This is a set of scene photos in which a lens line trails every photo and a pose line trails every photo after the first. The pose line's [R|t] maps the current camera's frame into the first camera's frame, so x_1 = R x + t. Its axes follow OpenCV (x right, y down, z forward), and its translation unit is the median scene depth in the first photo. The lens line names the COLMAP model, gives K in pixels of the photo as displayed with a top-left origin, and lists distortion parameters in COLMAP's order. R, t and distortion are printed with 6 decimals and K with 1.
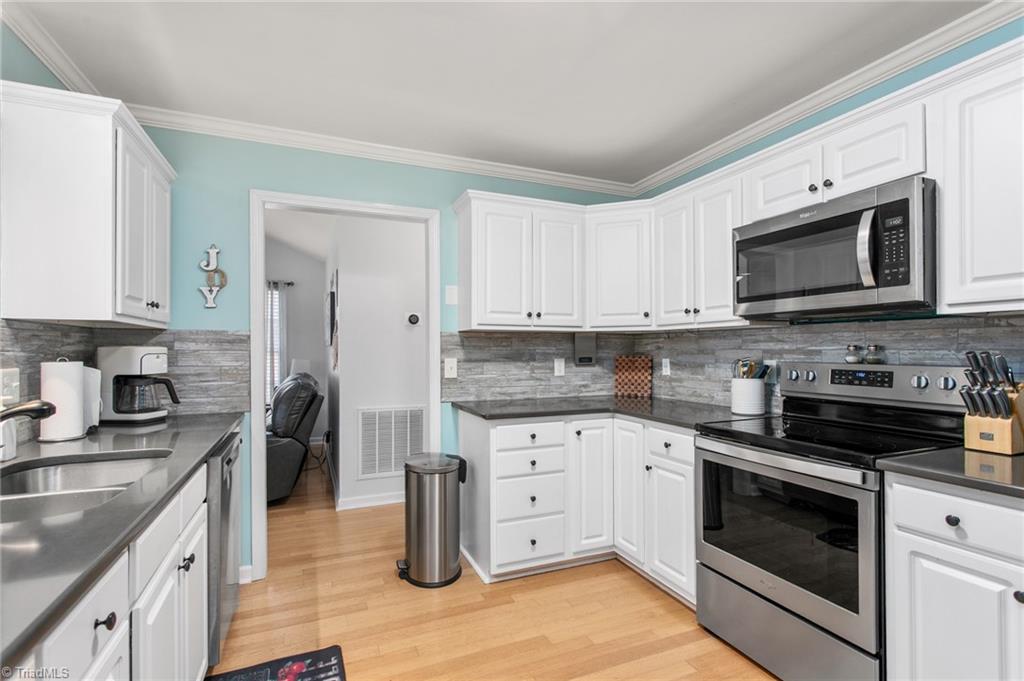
lens RADIAL K [[495.6, 0, 514.8], [0, 495.6, 344.6], [0, 0, 1]] dist [-0.003739, -0.000372]
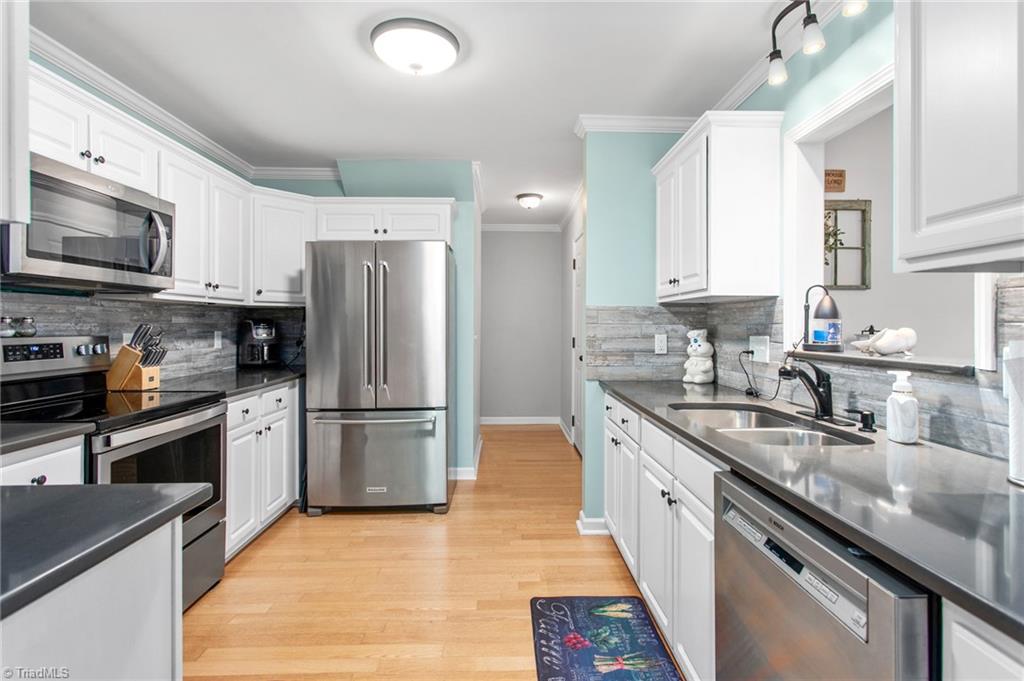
lens RADIAL K [[495.6, 0, 512.6], [0, 495.6, 331.8], [0, 0, 1]] dist [-0.003739, -0.000372]
pose [[-0.928035, -0.004637, 0.372465, -0.485164], [-0.003385, 0.999986, 0.004015, 0.020353], [-0.372478, 0.002465, -0.928038, 1.459463]]
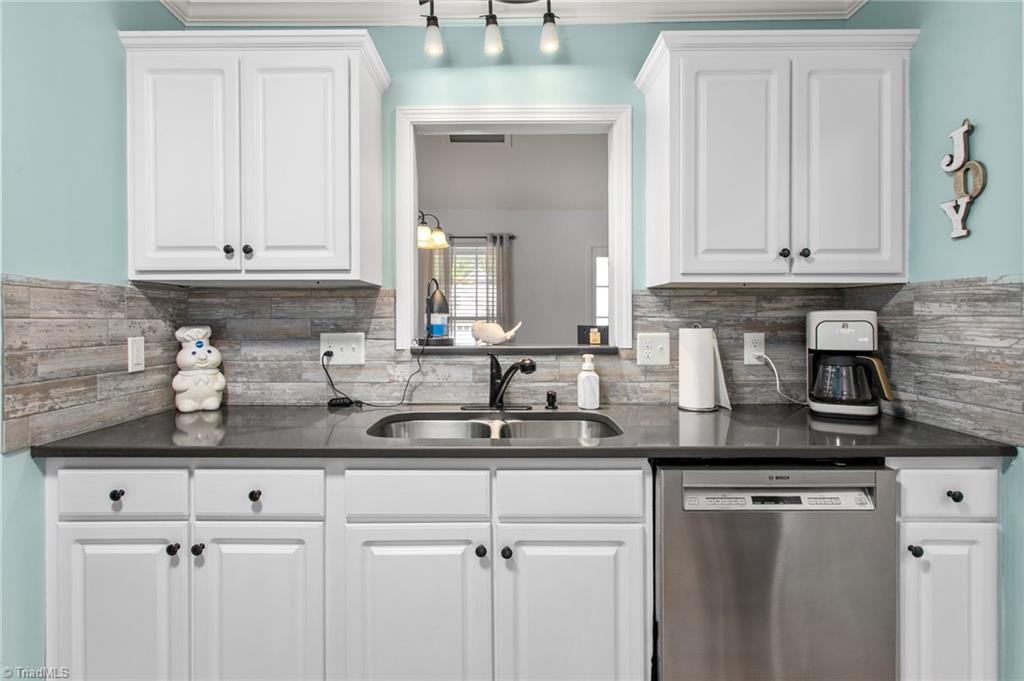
lens RADIAL K [[495.6, 0, 512.6], [0, 495.6, 322.6], [0, 0, 1]] dist [-0.003739, -0.000372]
pose [[-0.391818, 0.009925, -0.919989, 0.094797], [0.010954, 0.999921, 0.006122, 0.011797], [0.919978, -0.007679, -0.391896, 0.897716]]
